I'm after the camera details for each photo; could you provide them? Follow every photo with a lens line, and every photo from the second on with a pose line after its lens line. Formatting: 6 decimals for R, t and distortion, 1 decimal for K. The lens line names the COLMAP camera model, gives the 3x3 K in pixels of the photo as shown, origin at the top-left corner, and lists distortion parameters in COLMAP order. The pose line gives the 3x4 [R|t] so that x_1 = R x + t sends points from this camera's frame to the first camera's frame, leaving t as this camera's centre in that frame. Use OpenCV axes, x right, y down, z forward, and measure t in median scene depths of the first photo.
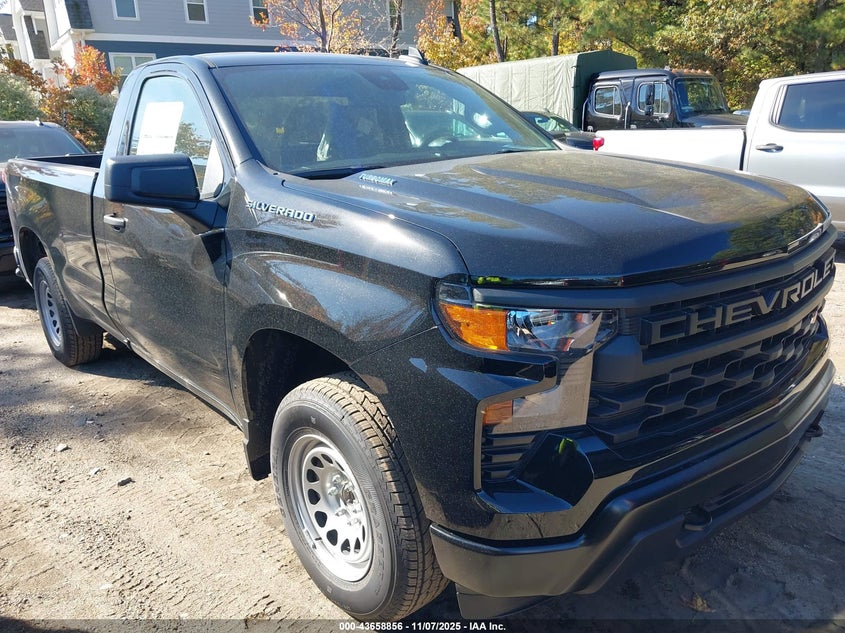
lens RADIAL K [[619.1, 0, 434.7], [0, 619.1, 318.7], [0, 0, 1]] dist [0.006485, 0.004284]
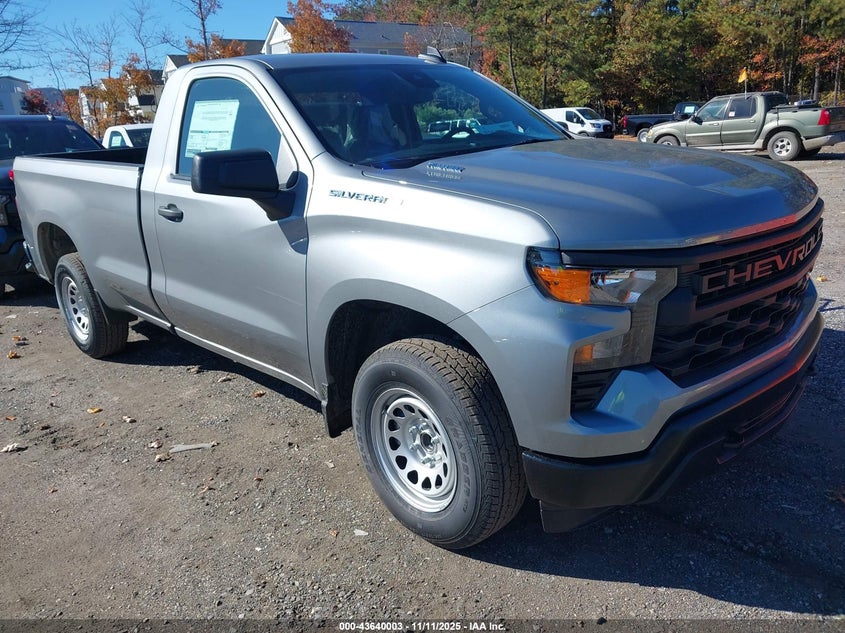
lens RADIAL K [[620.4, 0, 422.5], [0, 620.4, 316.5], [0, 0, 1]] dist [0.006529, -0.000860]
pose [[0.997977, -0.034858, 0.053176, -0.209731], [0.034115, 0.999308, 0.014823, 0.036160], [-0.053656, -0.012979, 0.998475, -0.165506]]
